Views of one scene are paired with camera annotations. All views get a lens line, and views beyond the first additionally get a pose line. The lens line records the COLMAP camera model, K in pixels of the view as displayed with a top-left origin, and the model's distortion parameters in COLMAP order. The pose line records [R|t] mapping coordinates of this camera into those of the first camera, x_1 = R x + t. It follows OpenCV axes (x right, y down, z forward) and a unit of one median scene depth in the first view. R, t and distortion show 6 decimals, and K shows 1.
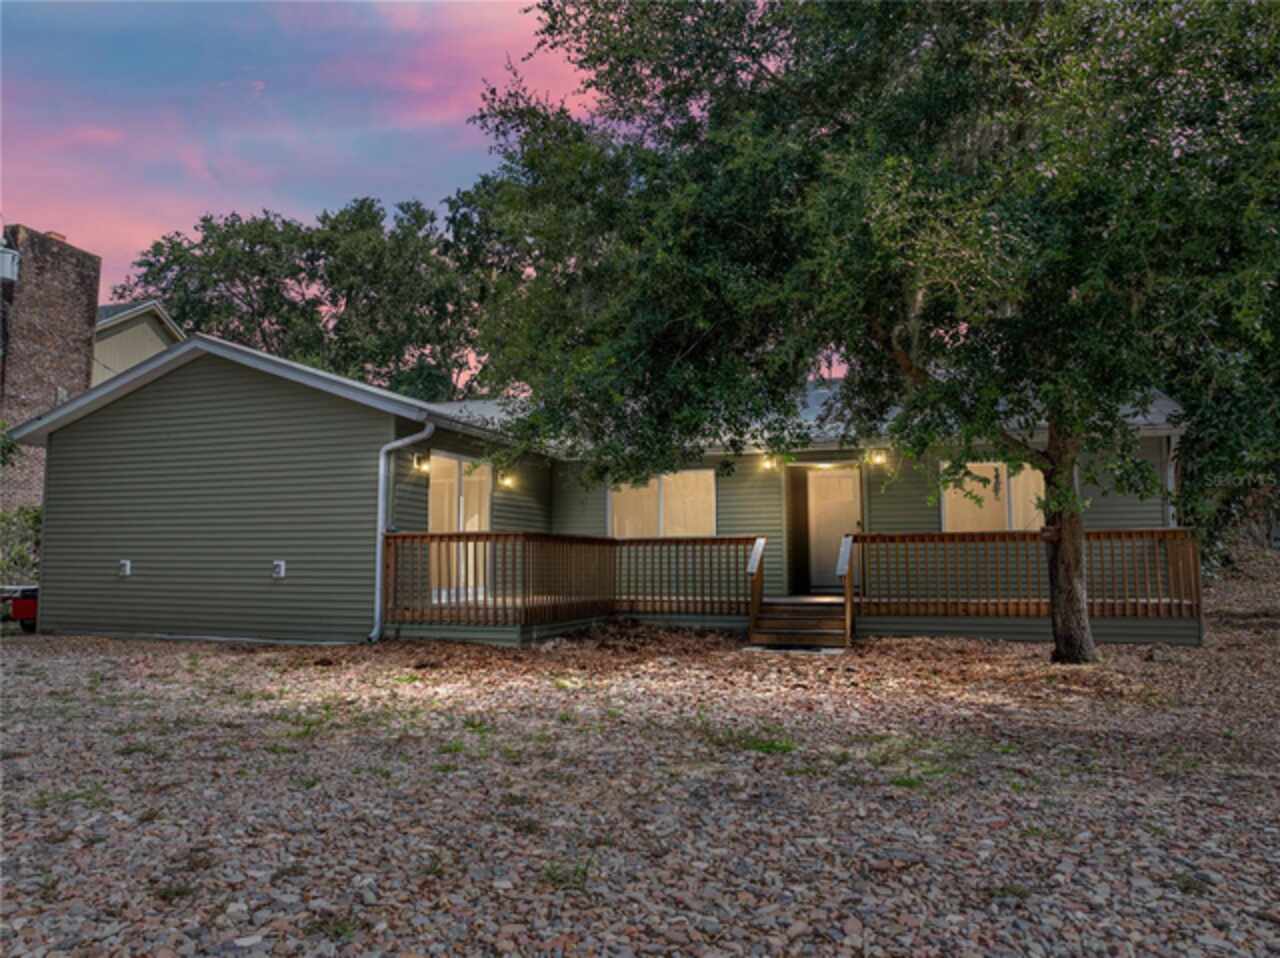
lens RADIAL K [[894.1, 0, 639.6], [0, 894.1, 479.1], [0, 0, 1]] dist [-0.031374, 0.011108]
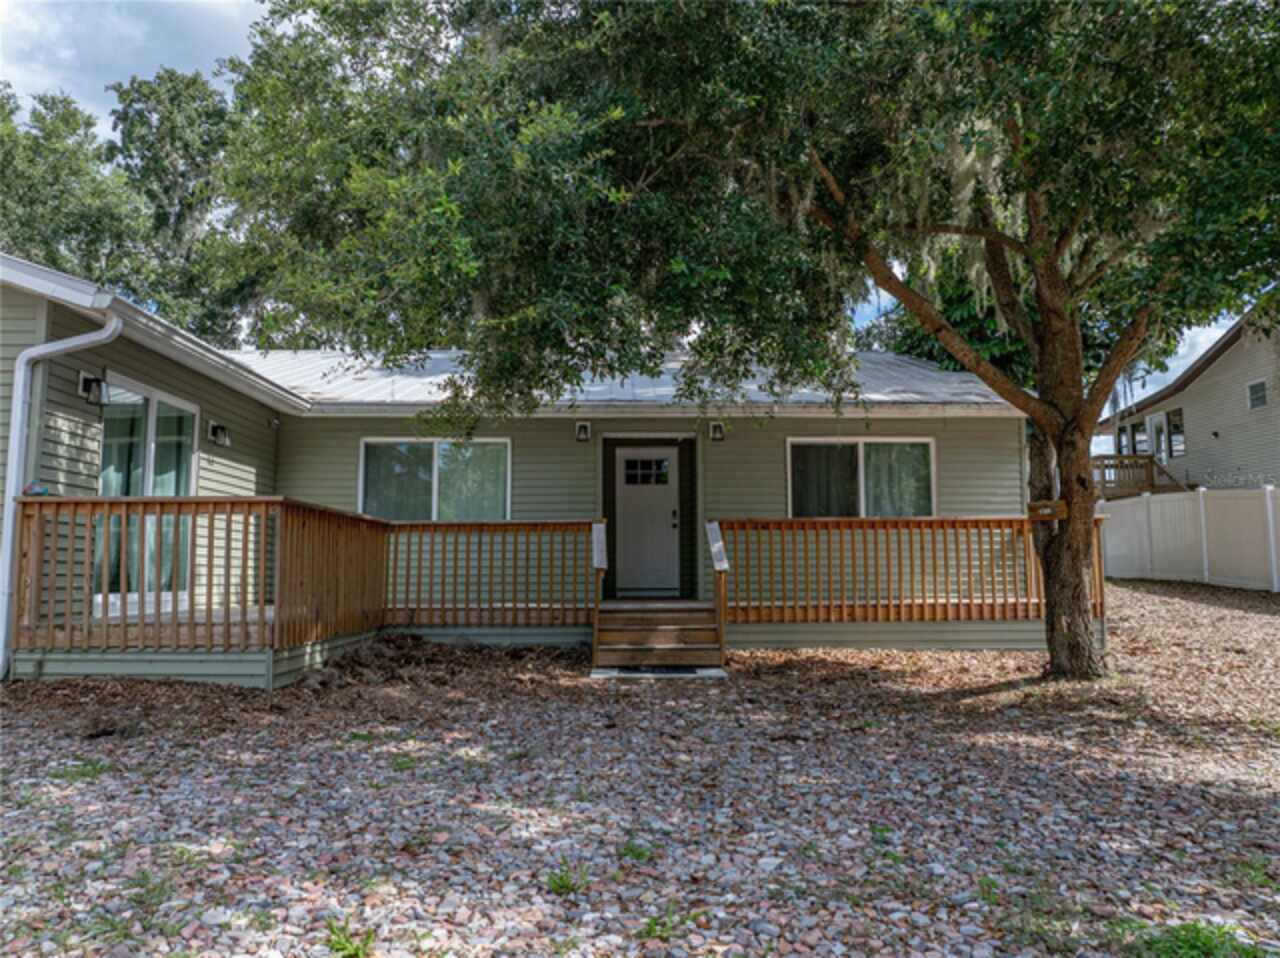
lens RADIAL K [[894.1, 0, 641.3], [0, 894.1, 482.0], [0, 0, 1]] dist [-0.031374, 0.011108]
pose [[0.937548, 0.032849, 0.346302, -0.044289], [-0.031119, 0.999460, -0.010559, 0.018260], [-0.346462, -0.000877, 0.938064, 0.133697]]
